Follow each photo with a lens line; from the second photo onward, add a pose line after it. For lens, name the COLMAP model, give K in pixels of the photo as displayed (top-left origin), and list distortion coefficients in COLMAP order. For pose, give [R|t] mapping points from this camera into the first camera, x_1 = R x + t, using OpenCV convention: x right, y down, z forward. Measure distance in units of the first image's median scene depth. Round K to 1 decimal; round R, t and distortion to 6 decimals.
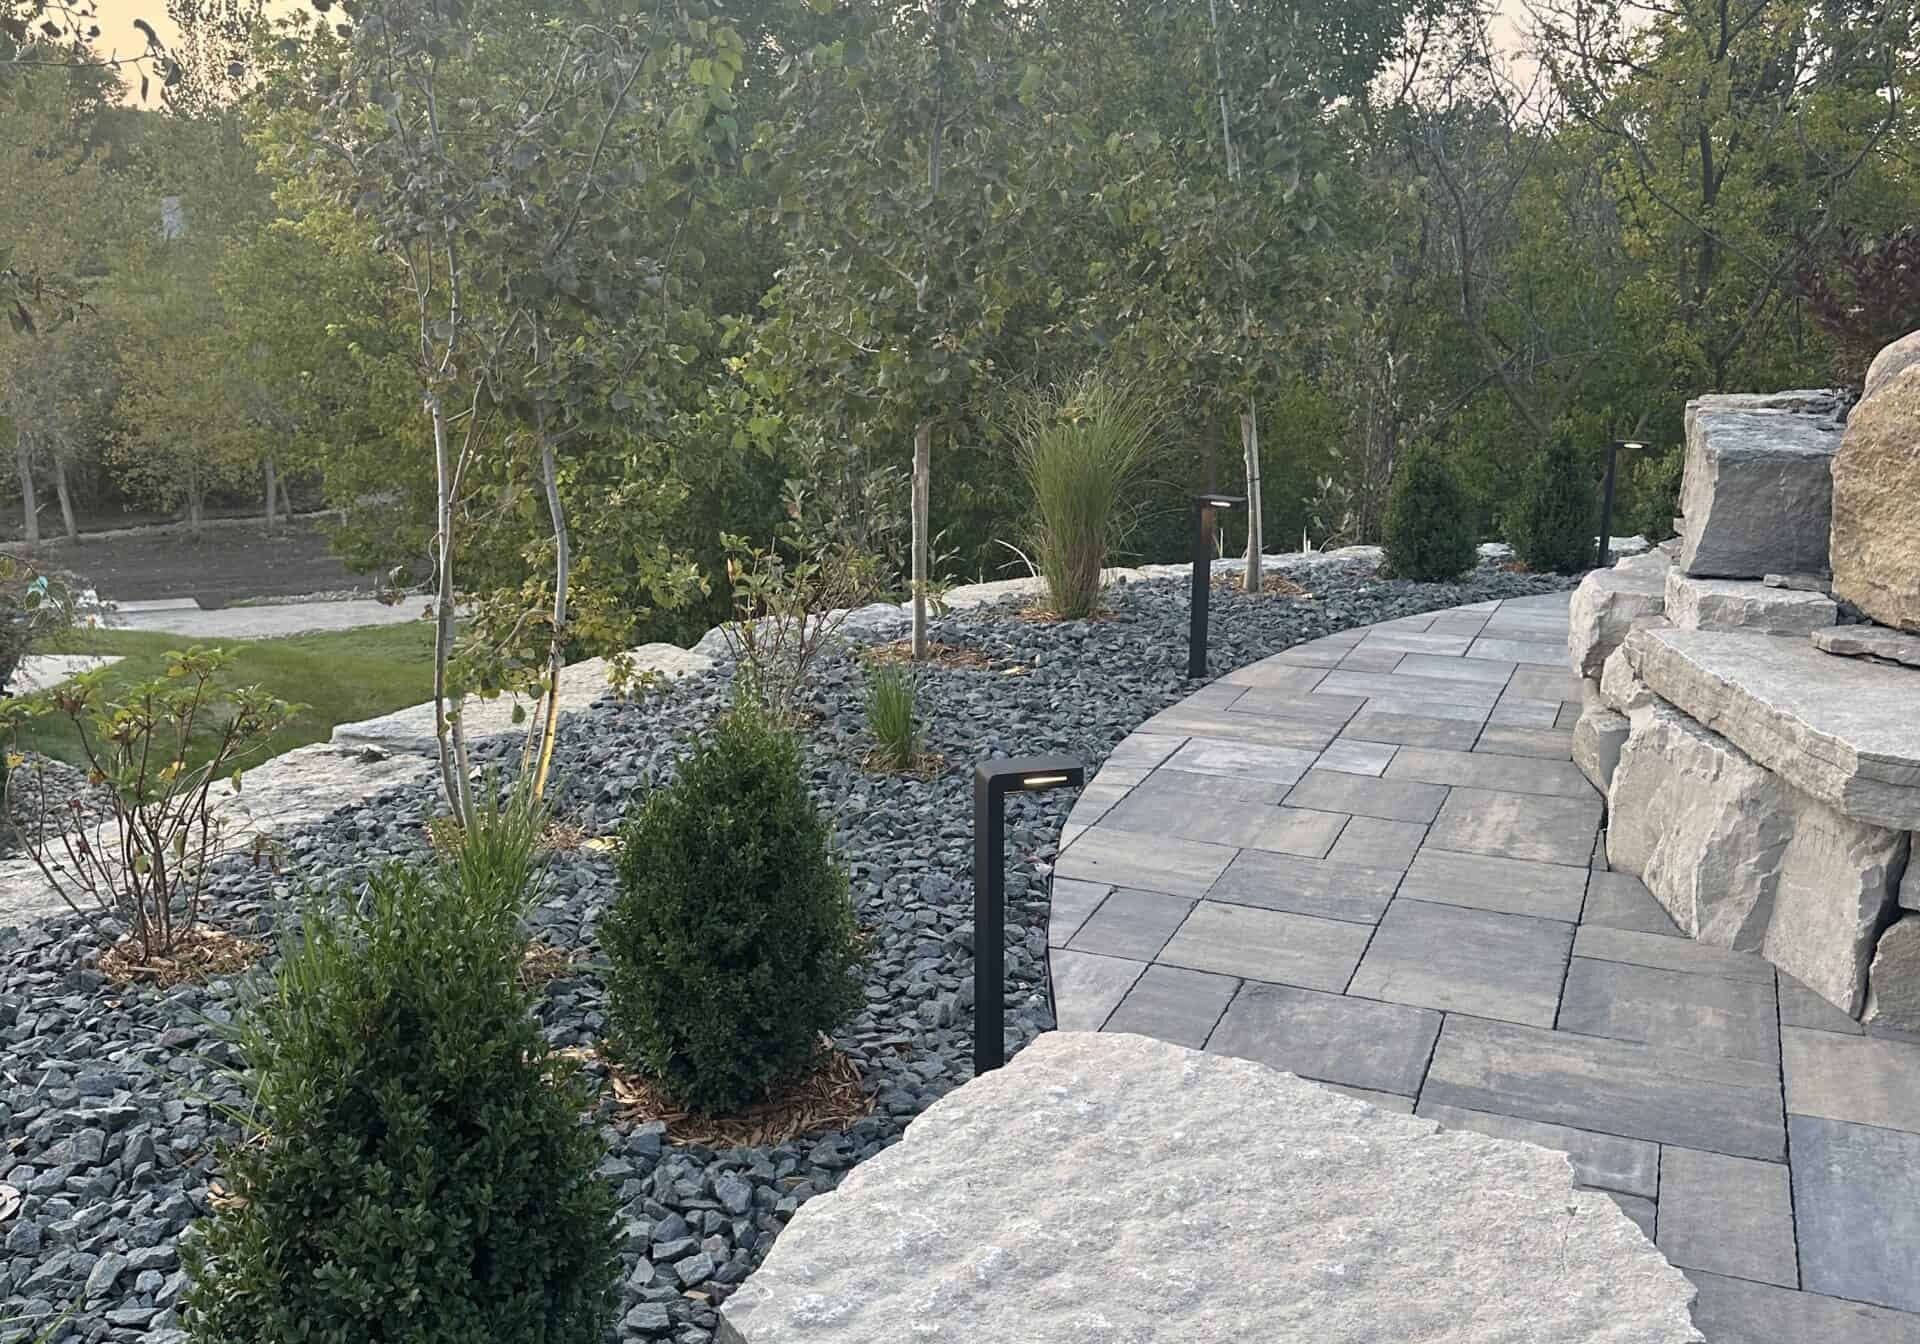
lens RADIAL K [[1685.7, 0, 960.0], [0, 1685.7, 672.0], [0, 0, 1]] dist [0.171261, -0.331198]
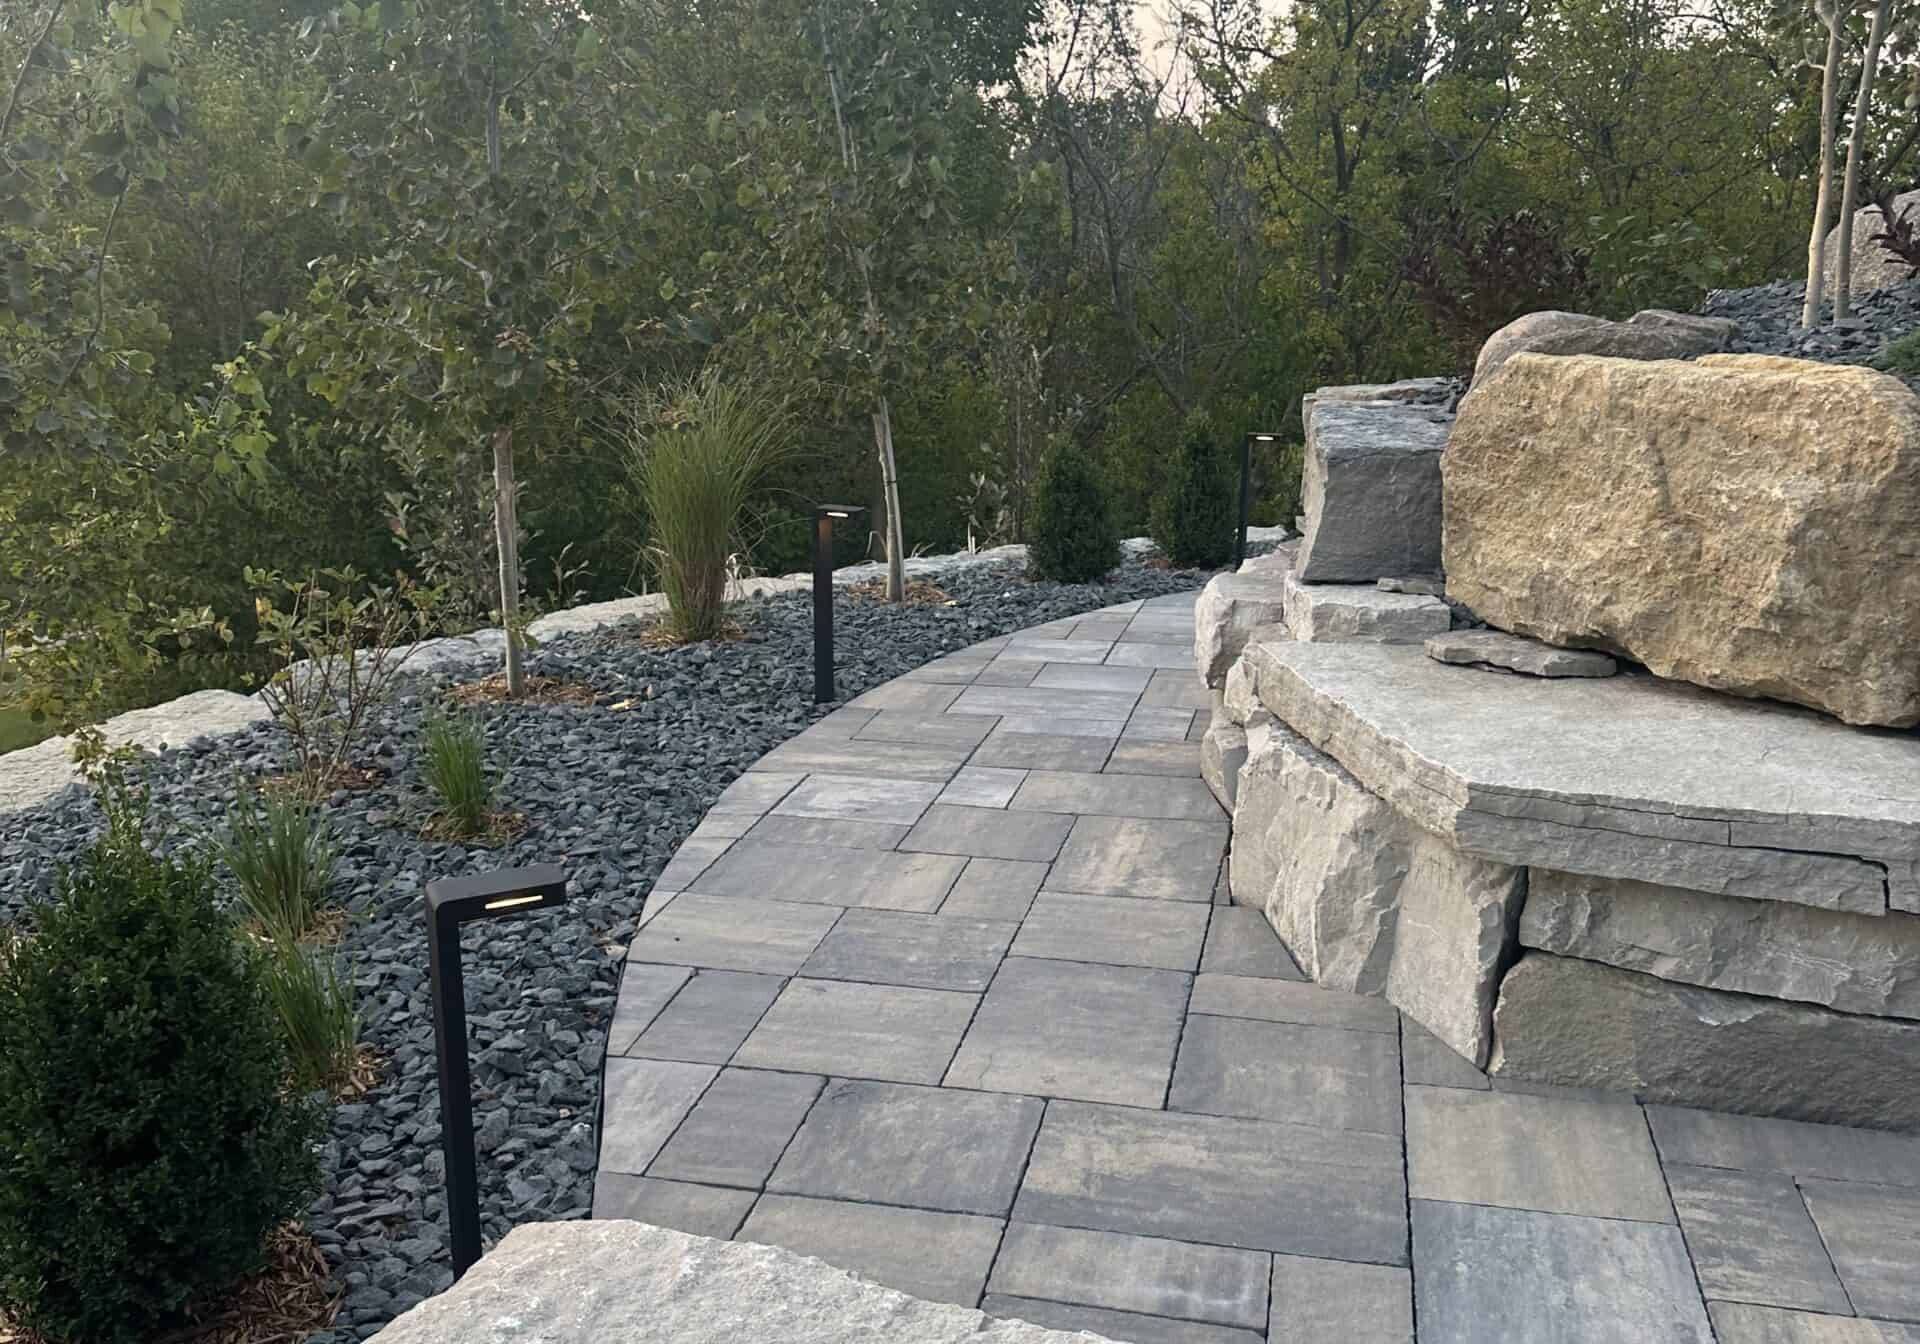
lens RADIAL K [[1618.1, 0, 960.0], [0, 1618.1, 672.0], [0, 0, 1]] dist [0.167740, -0.280679]
pose [[0.986803, -0.049469, 0.154187, 0.094728], [0.047318, 0.998725, 0.017589, -0.031021], [-0.154860, -0.010061, 0.987885, 0.138676]]
